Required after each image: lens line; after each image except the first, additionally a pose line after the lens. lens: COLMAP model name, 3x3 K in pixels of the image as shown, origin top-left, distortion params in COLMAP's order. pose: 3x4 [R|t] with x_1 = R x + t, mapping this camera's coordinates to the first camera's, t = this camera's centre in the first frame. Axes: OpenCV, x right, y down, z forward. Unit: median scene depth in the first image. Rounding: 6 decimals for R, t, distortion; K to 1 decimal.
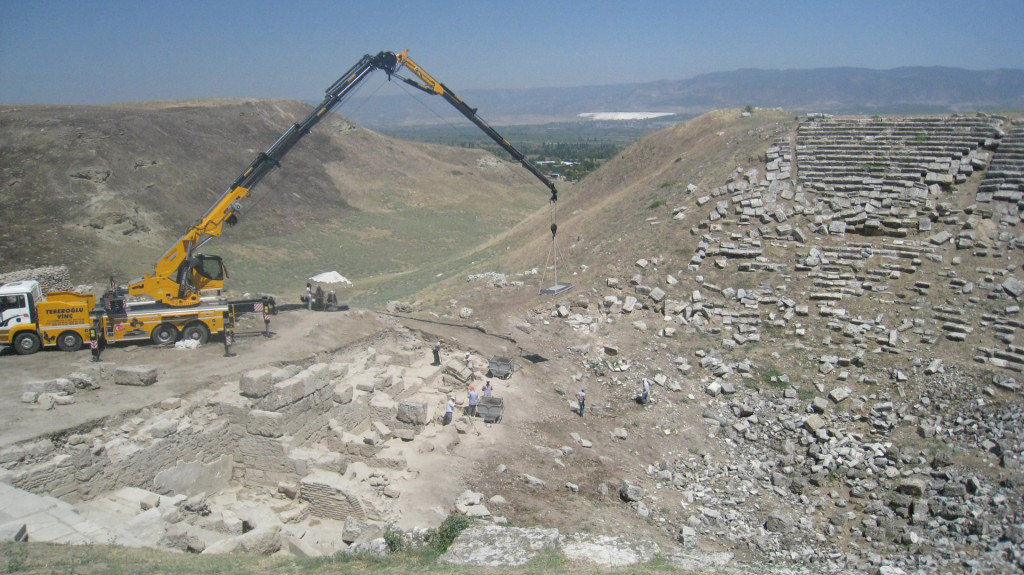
lens RADIAL K [[846.6, 0, 517.3], [0, 846.6, 286.8], [0, 0, 1]] dist [-0.158980, 0.095832]
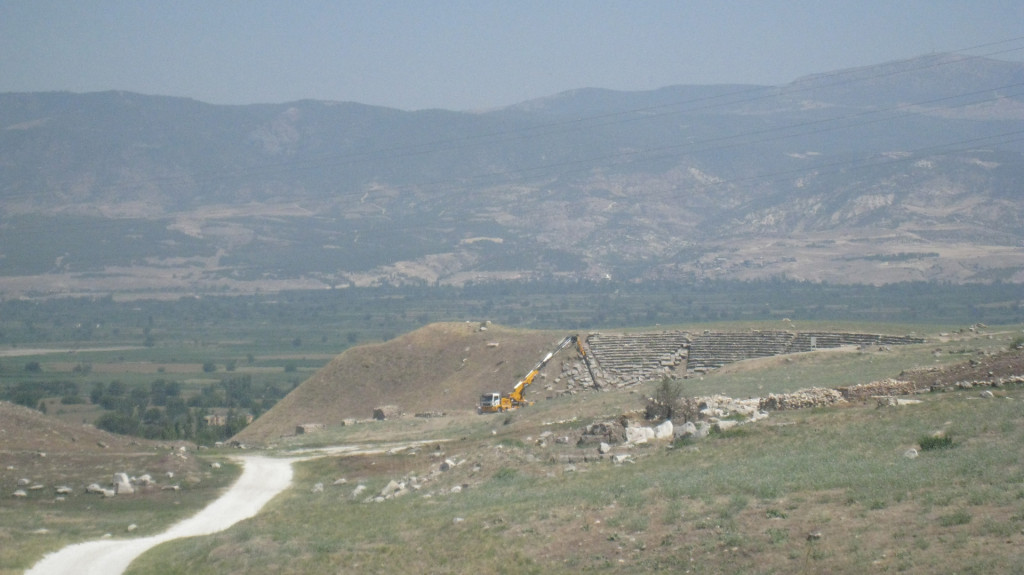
lens RADIAL K [[3121.0, 0, 510.4], [0, 3121.0, 286.7], [0, 0, 1]] dist [0.003080, 0.000000]
pose [[0.823859, -0.007811, 0.566741, -4.300927], [0.116619, 0.980847, -0.156009, 0.865358], [-0.554668, 0.194623, 0.808990, -5.224214]]
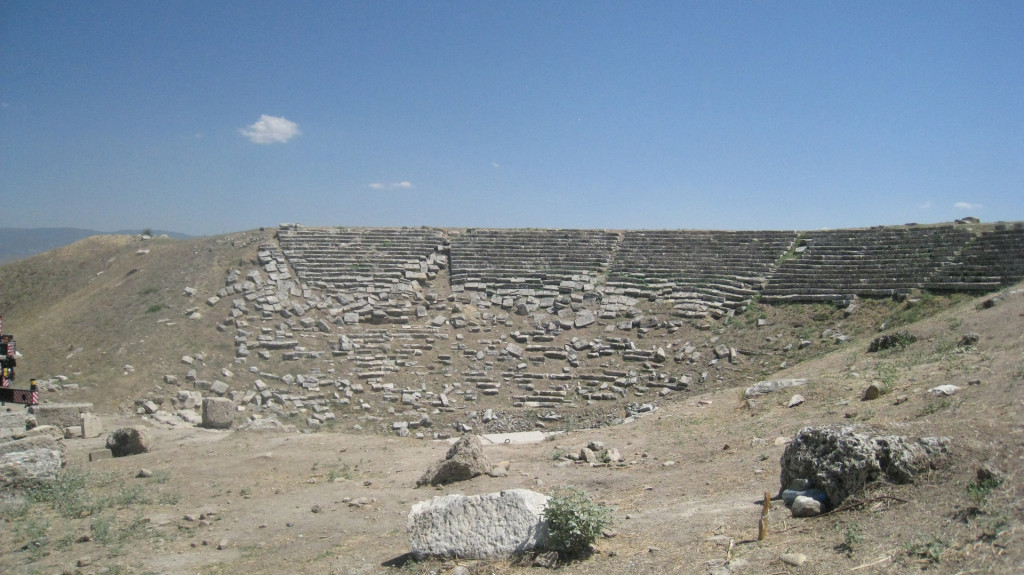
lens RADIAL K [[846.6, 0, 515.1], [0, 846.6, 282.8], [0, 0, 1]] dist [-0.158980, 0.095832]
pose [[0.639432, 0.018237, 0.768632, -0.338524], [0.134682, 0.981604, -0.135333, 0.063552], [-0.756960, 0.190057, 0.625212, 0.125875]]
